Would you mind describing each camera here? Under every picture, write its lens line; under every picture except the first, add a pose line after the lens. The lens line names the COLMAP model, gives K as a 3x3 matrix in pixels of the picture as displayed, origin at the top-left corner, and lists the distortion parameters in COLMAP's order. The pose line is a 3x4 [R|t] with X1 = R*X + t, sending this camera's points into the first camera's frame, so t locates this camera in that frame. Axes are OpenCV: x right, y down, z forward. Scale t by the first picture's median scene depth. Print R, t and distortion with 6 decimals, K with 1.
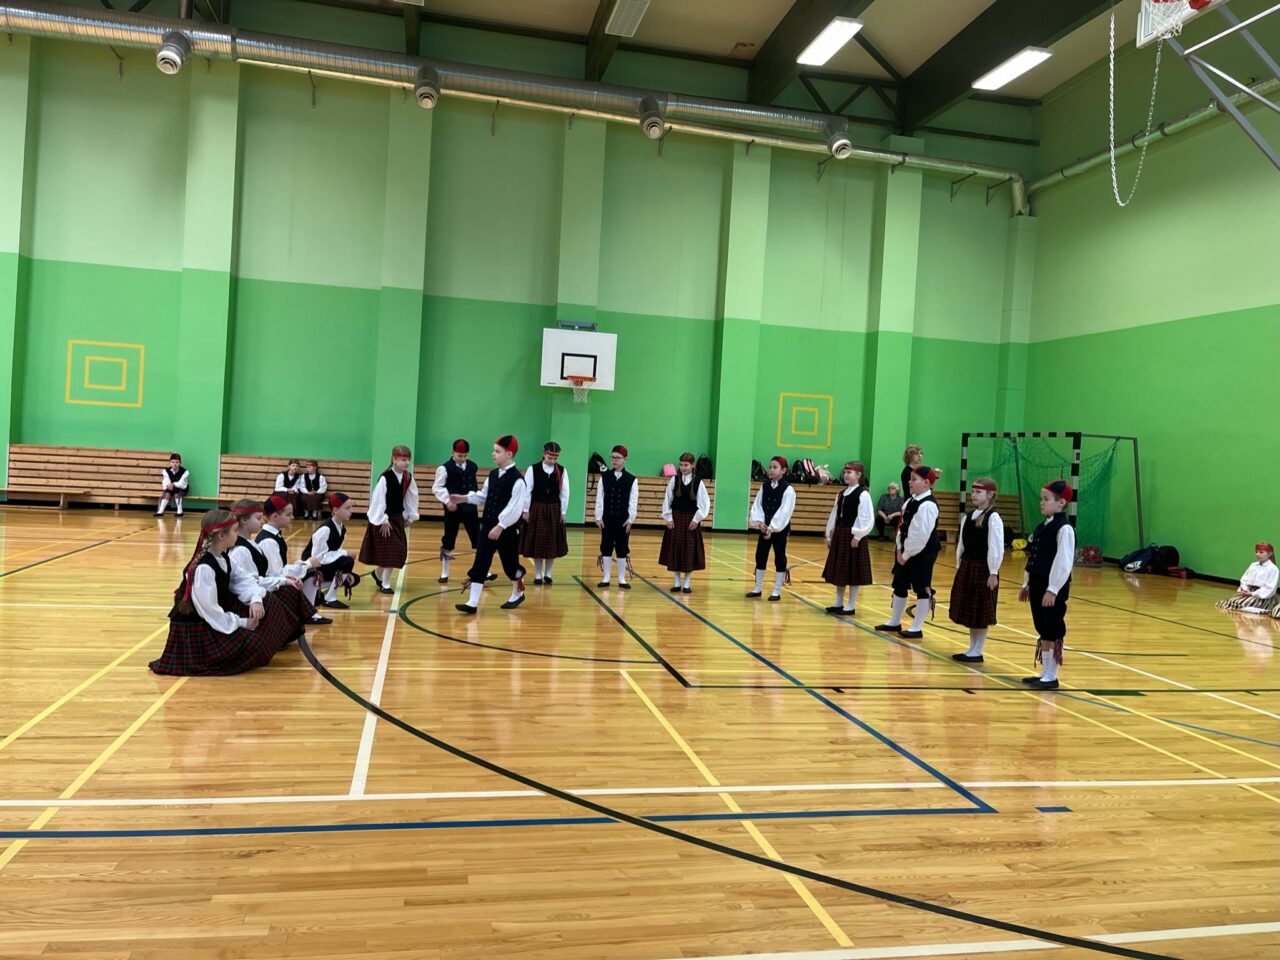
lens RADIAL K [[955.2, 0, 633.7], [0, 955.2, 466.5], [0, 0, 1]] dist [0.061877, -0.074589]
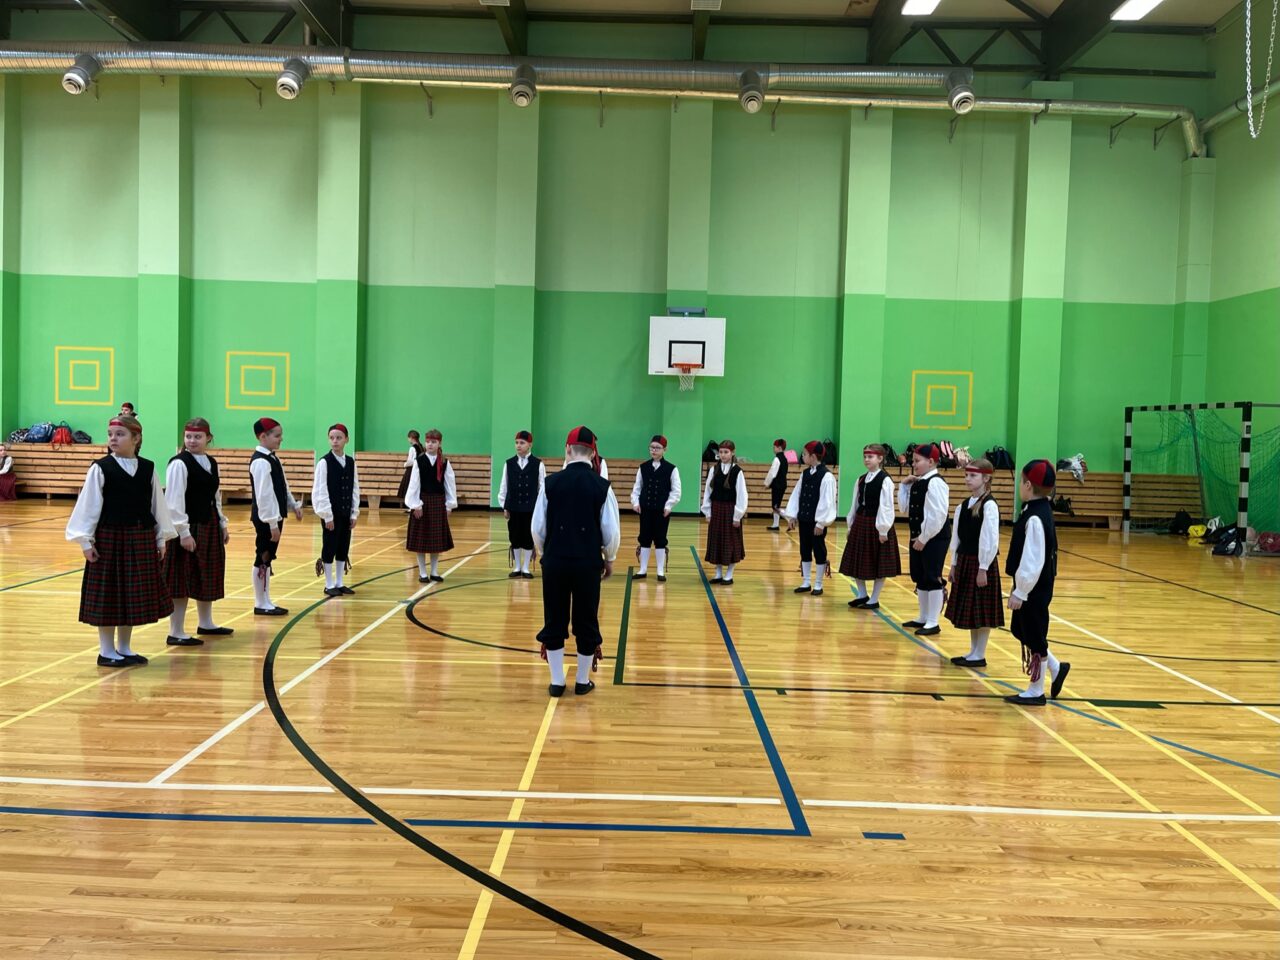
lens RADIAL K [[955.2, 0, 634.8], [0, 955.2, 469.9], [0, 0, 1]] dist [0.061877, -0.074589]
pose [[0.975317, -0.020293, -0.219874, 0.111214], [0.023793, 0.999629, 0.013282, 0.000937], [0.219523, -0.018185, 0.975438, 0.026440]]
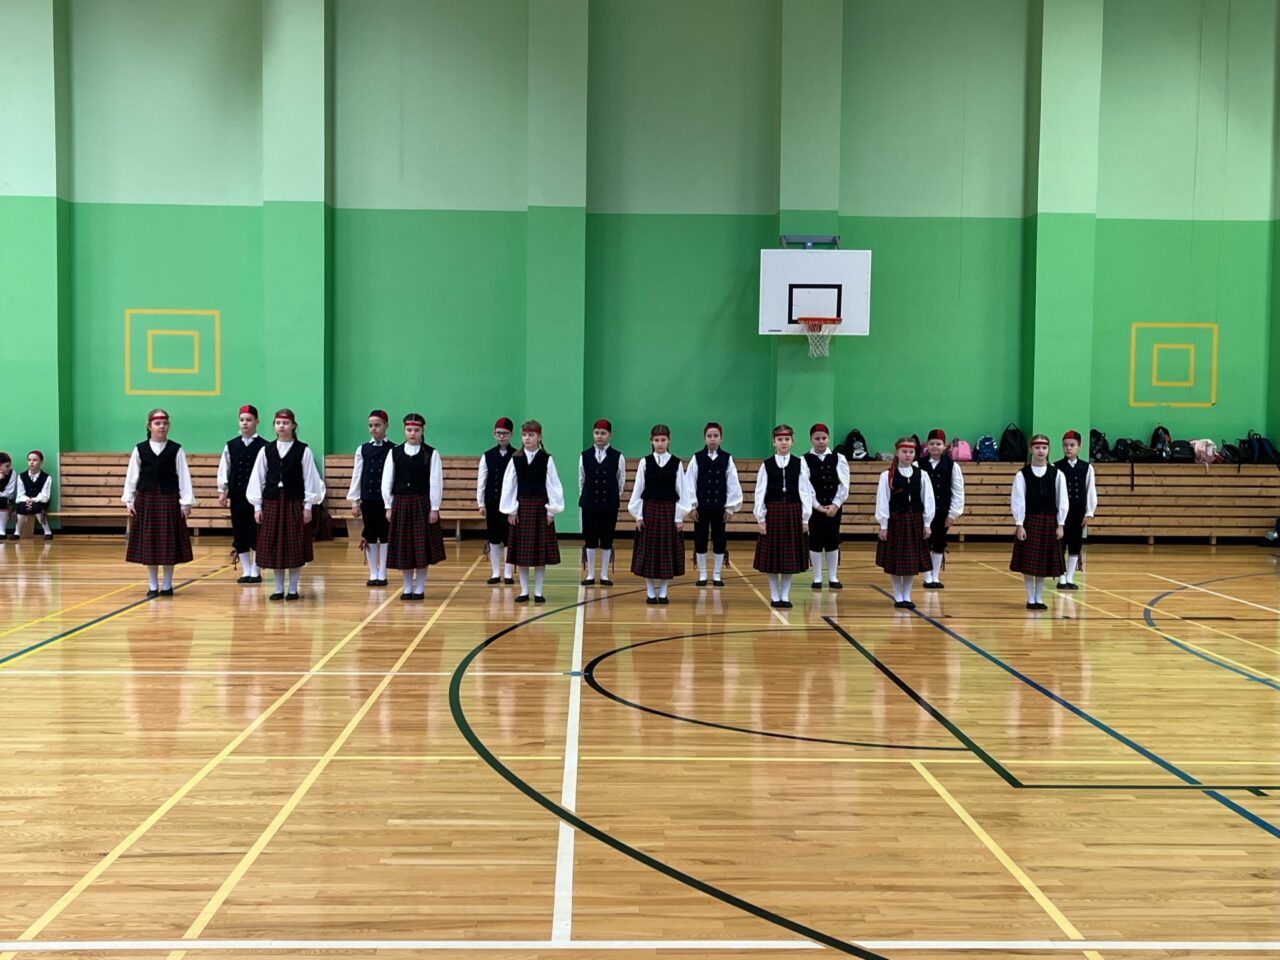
lens RADIAL K [[1412.6, 0, 633.0], [0, 1412.6, 486.7], [0, 0, 1]] dist [0.036630, 0.000000]
pose [[0.982488, -0.036798, -0.182655, -0.006867], [0.041919, 0.998827, 0.024253, -0.005275], [0.181548, -0.031485, 0.982878, -0.005264]]
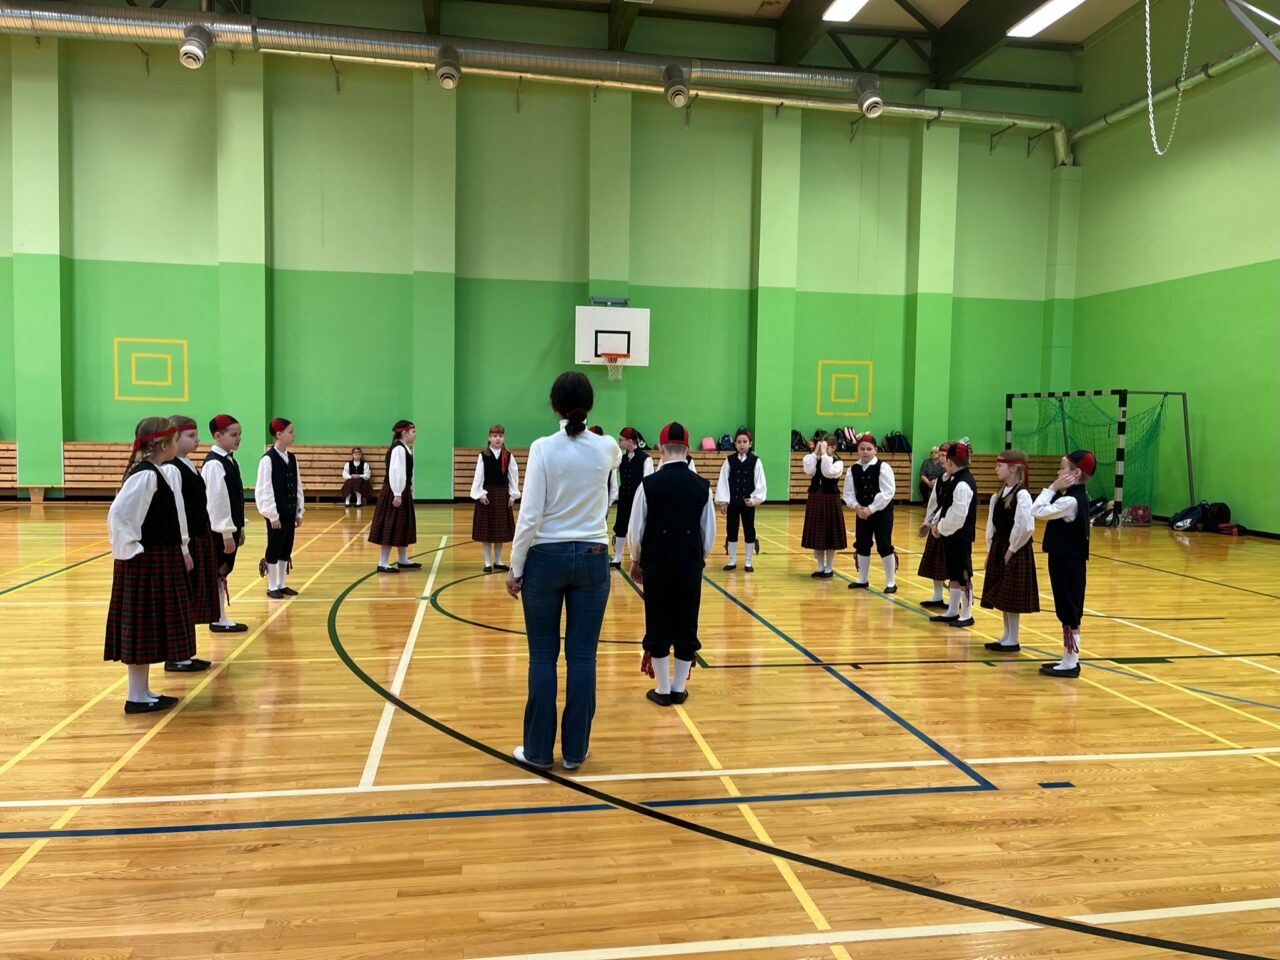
lens RADIAL K [[955.2, 0, 642.1], [0, 955.2, 479.6], [0, 0, 1]] dist [0.061877, -0.074589]
pose [[0.998257, -0.035079, -0.047452, 0.016832], [0.037173, 0.998340, 0.043991, -0.005689], [0.045830, -0.045678, 0.997904, -0.001283]]
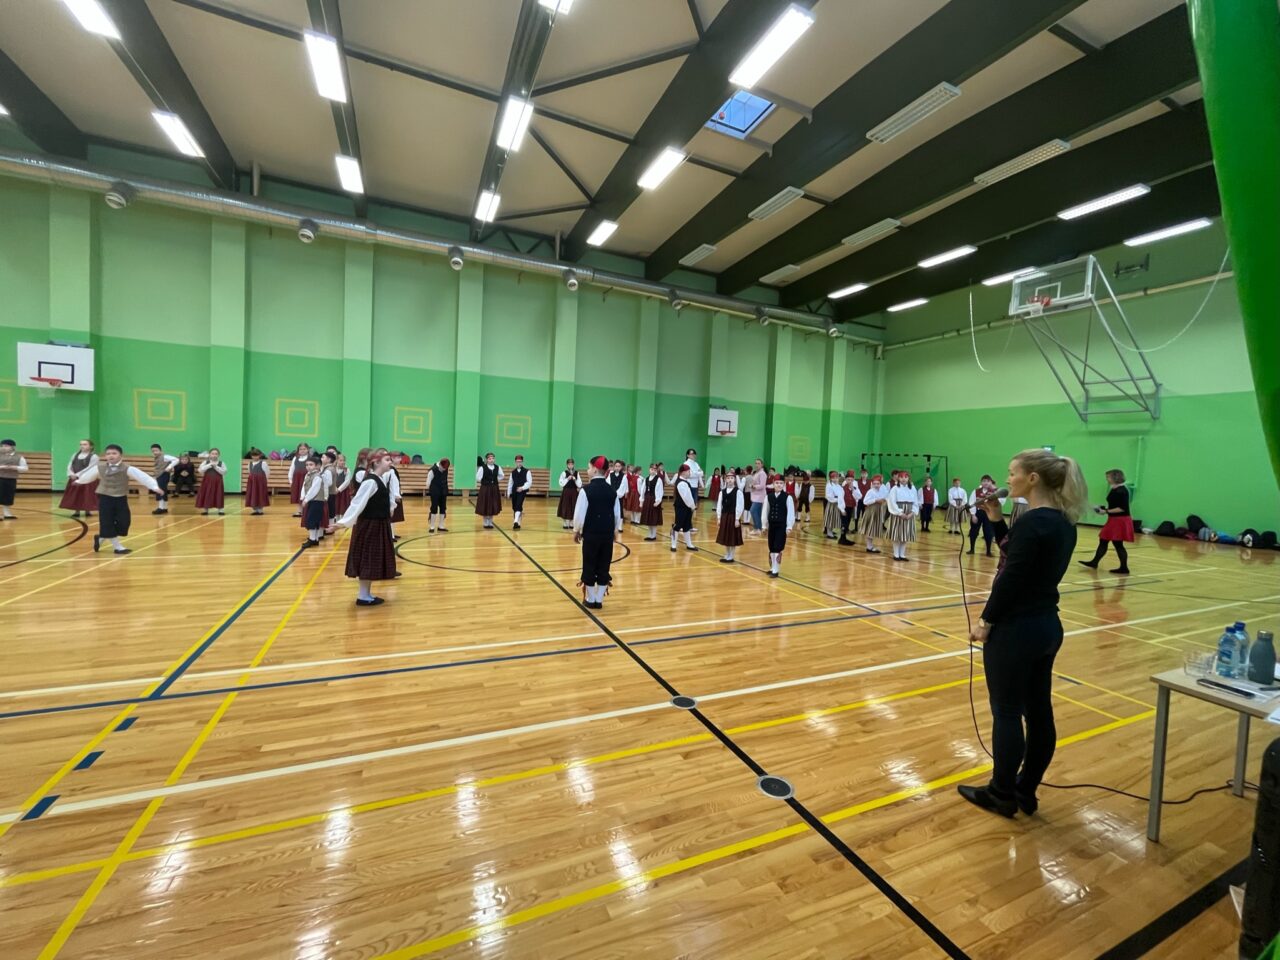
lens RADIAL K [[518.8, 0, 641.3], [0, 518.8, 469.9], [0, 0, 1]] dist [-0.003142, 0.000973]
pose [[0.977573, -0.017227, 0.209893, -0.522820], [0.013768, 0.999744, 0.017932, -0.030667], [-0.210148, -0.014640, 0.977560, -0.125266]]
